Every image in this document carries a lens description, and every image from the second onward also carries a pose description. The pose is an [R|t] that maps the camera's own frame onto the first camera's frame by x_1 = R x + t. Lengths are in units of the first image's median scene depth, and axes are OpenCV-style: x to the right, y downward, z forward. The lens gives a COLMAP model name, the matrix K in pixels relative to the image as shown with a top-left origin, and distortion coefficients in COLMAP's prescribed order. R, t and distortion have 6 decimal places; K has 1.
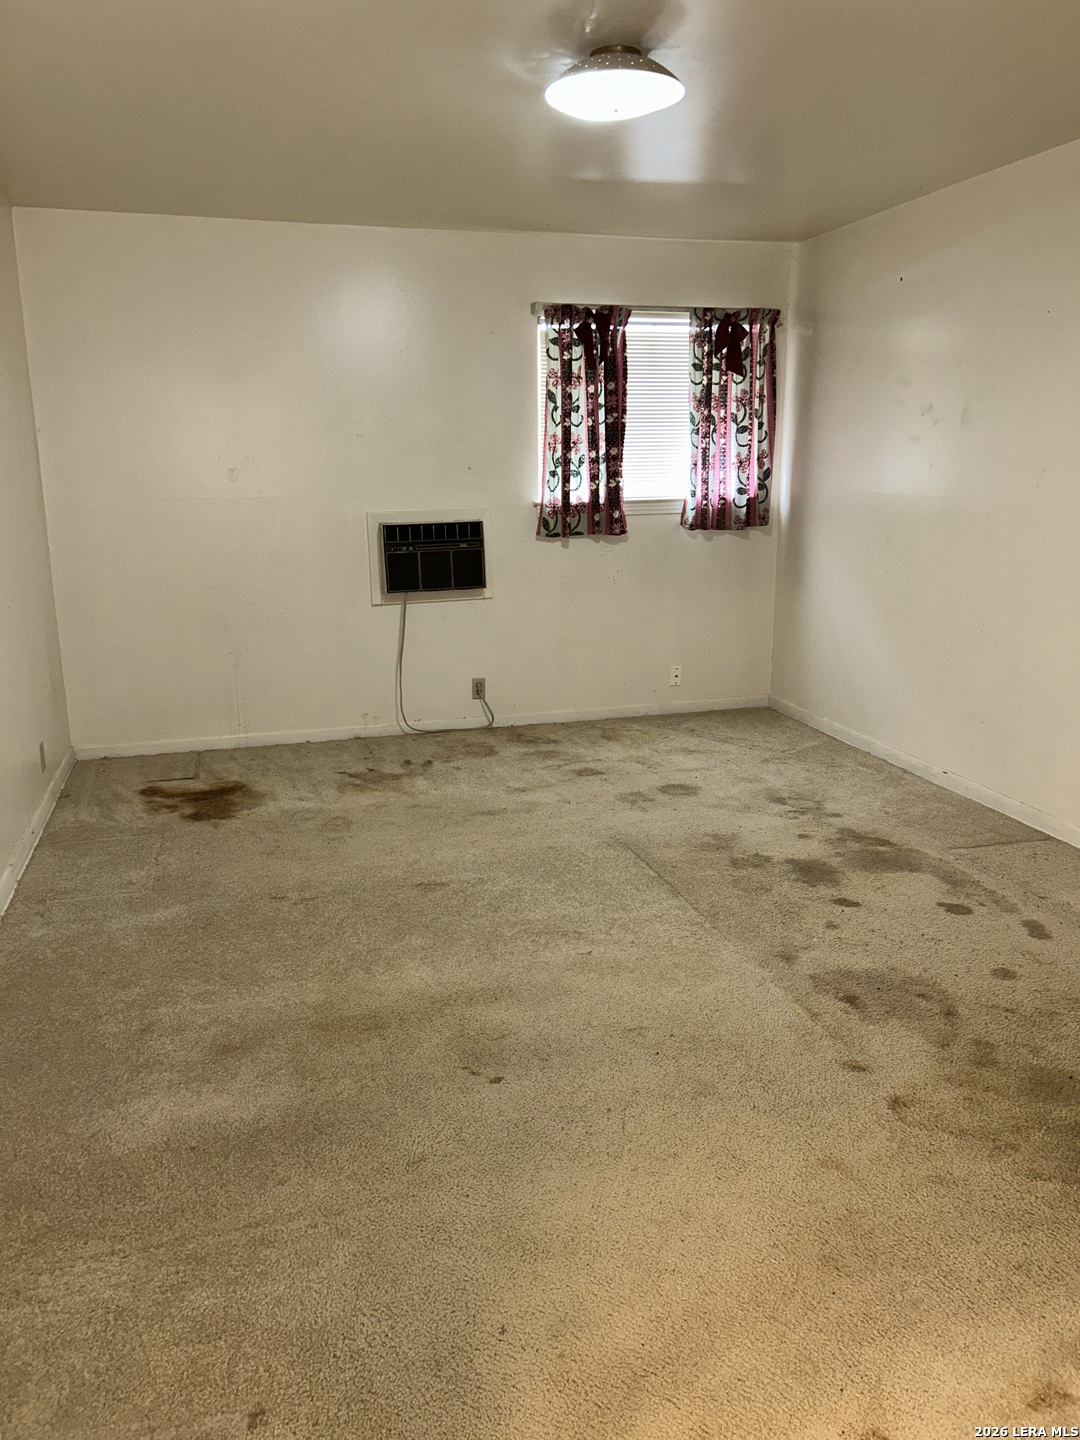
lens RADIAL K [[1092.1, 0, 539.7], [0, 1092.1, 718.4], [0, 0, 1]] dist [0.051223, -0.064717]
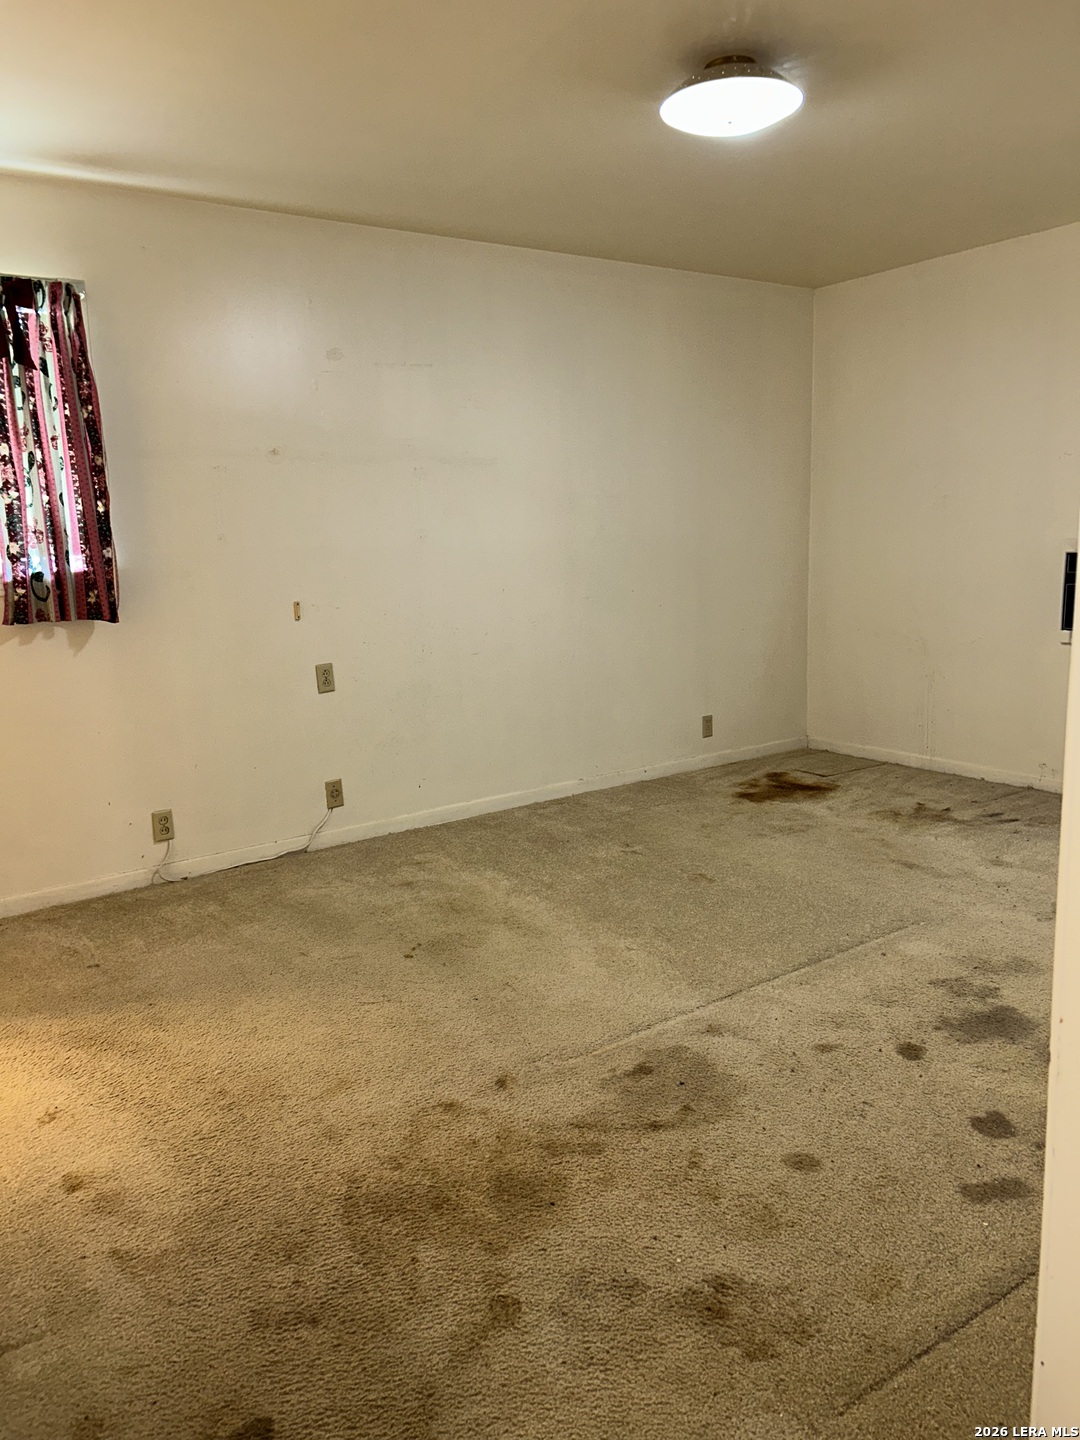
lens RADIAL K [[1092.1, 0, 539.5], [0, 1092.1, 719.9], [0, 0, 1]] dist [0.051223, -0.064717]
pose [[0.322750, 0.159651, -0.932922, 0.672858], [-0.197472, 0.975338, 0.098593, -0.058525], [0.925655, 0.152405, 0.346317, 0.373165]]
